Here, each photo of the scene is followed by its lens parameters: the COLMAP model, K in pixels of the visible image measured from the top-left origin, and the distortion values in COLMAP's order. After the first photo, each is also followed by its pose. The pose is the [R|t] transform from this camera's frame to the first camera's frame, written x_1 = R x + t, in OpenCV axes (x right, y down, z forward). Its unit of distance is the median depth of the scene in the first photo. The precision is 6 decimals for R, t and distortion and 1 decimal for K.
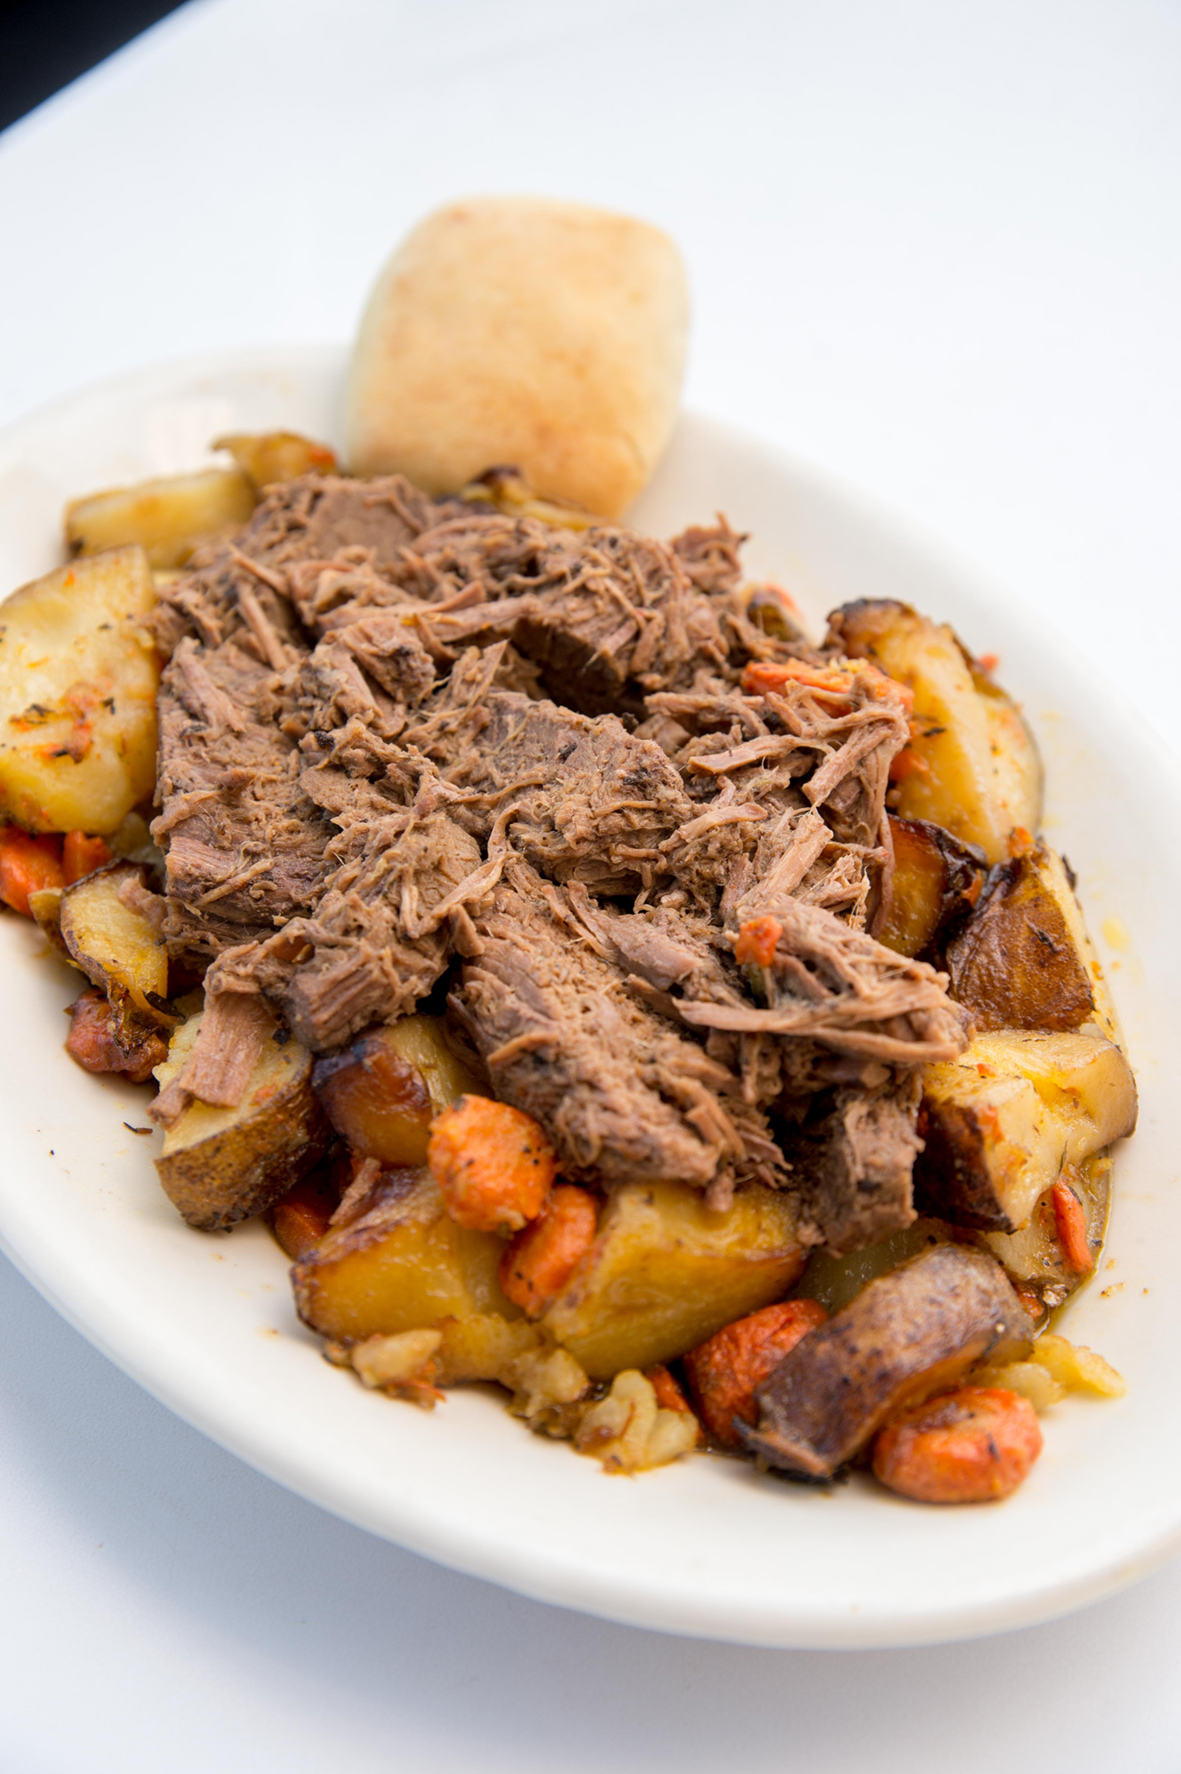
lens RADIAL K [[2851.7, 0, 591.0], [0, 2851.7, 887.9], [0, 0, 1]] dist [-0.023031, 0.000000]
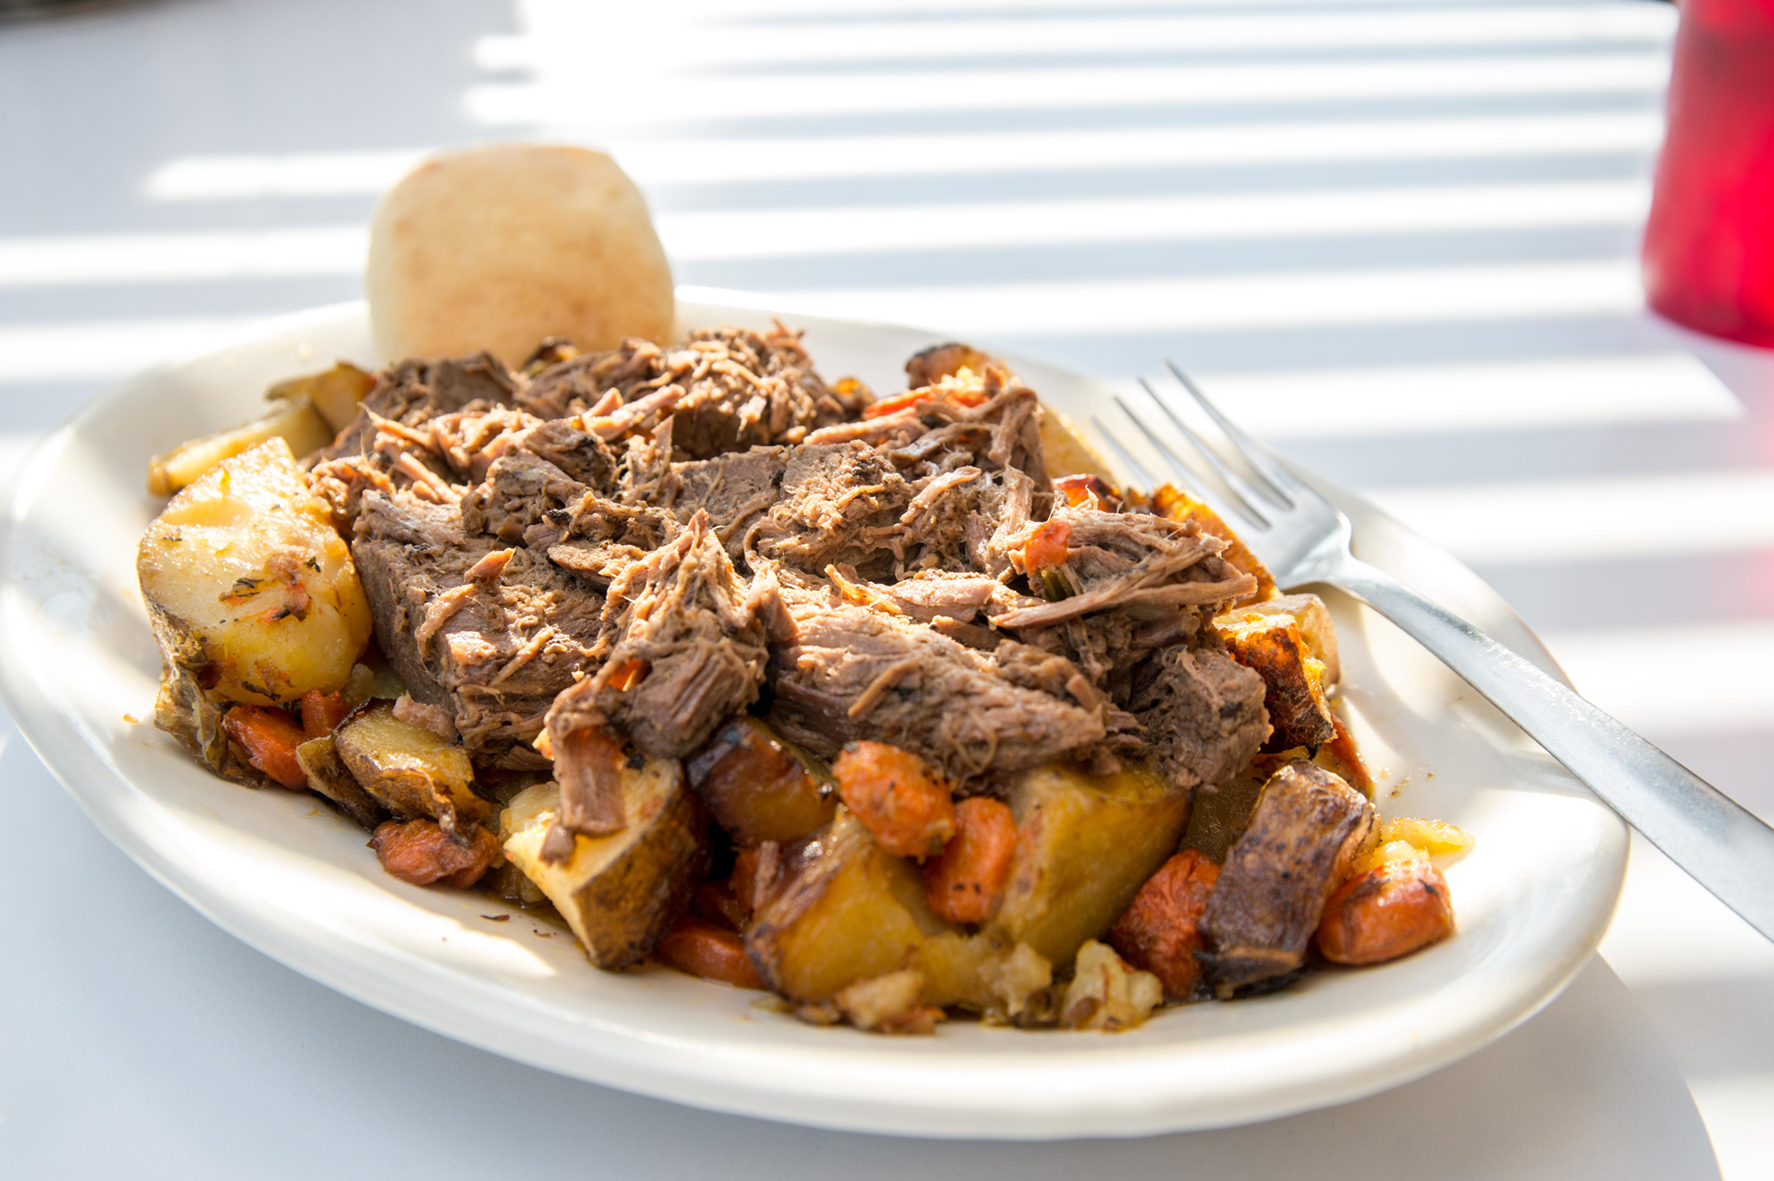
lens RADIAL K [[2339.8, 0, 887.1], [0, 2339.8, 590.5], [0, 0, 1]] dist [-0.090602, 0.000000]
pose [[0.900355, -0.224690, 0.372659, -0.318798], [0.310928, 0.931312, -0.189688, 0.177621], [-0.304441, 0.286657, 0.908374, 0.204572]]
